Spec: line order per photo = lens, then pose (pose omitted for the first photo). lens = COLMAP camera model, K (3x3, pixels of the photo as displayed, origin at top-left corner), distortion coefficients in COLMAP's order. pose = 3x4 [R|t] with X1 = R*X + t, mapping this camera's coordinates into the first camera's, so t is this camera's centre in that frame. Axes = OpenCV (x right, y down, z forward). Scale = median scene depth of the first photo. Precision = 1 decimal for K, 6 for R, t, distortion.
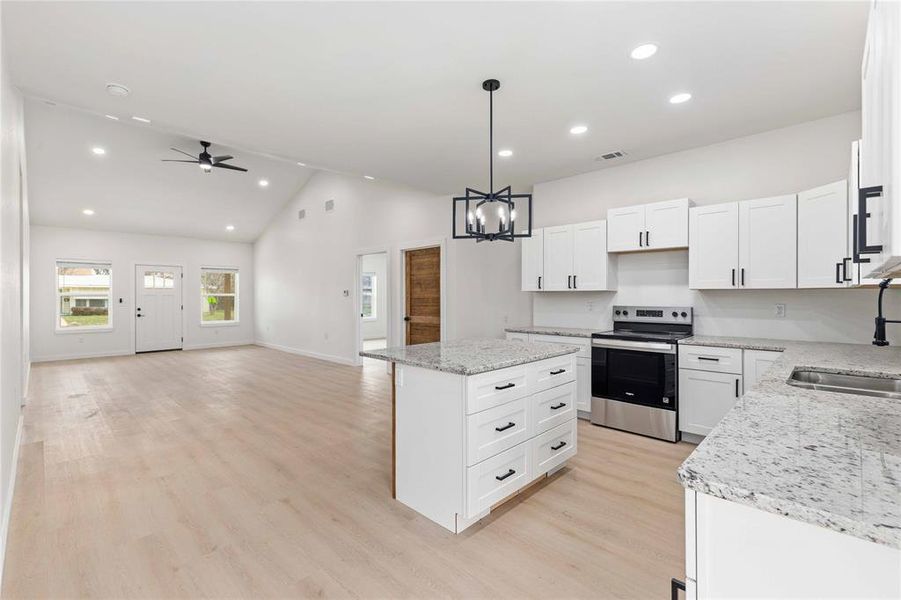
lens RADIAL K [[396.9, 0, 448.0], [0, 396.9, 302.9], [0, 0, 1]] dist [0.001612, 0.000291]
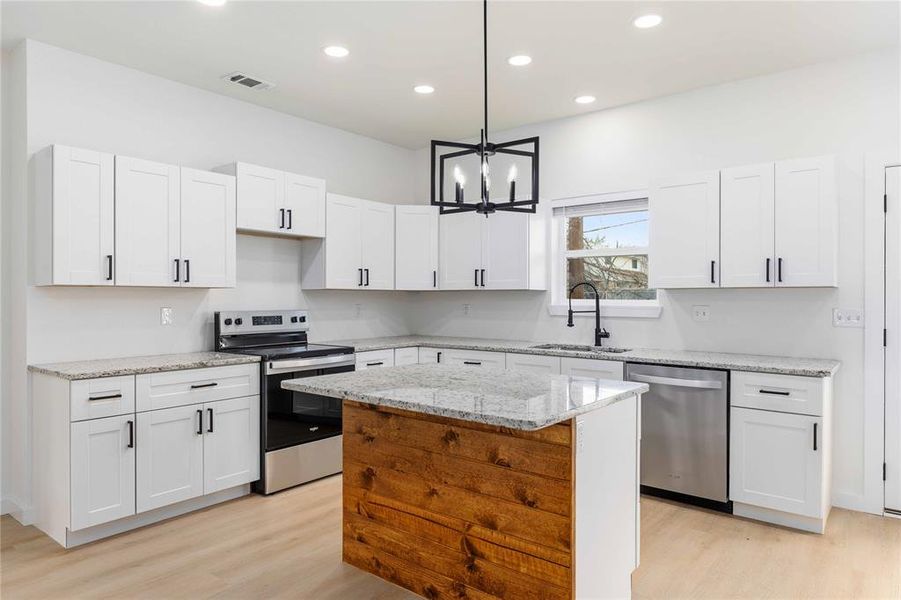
lens RADIAL K [[598.8, 0, 463.4], [0, 598.8, 299.2], [0, 0, 1]] dist [0.001508, 0.000232]
pose [[-0.115902, -0.004345, 0.993251, -0.650086], [0.013068, 0.999897, 0.005899, -0.014774], [-0.993175, 0.013664, -0.115833, 0.808822]]
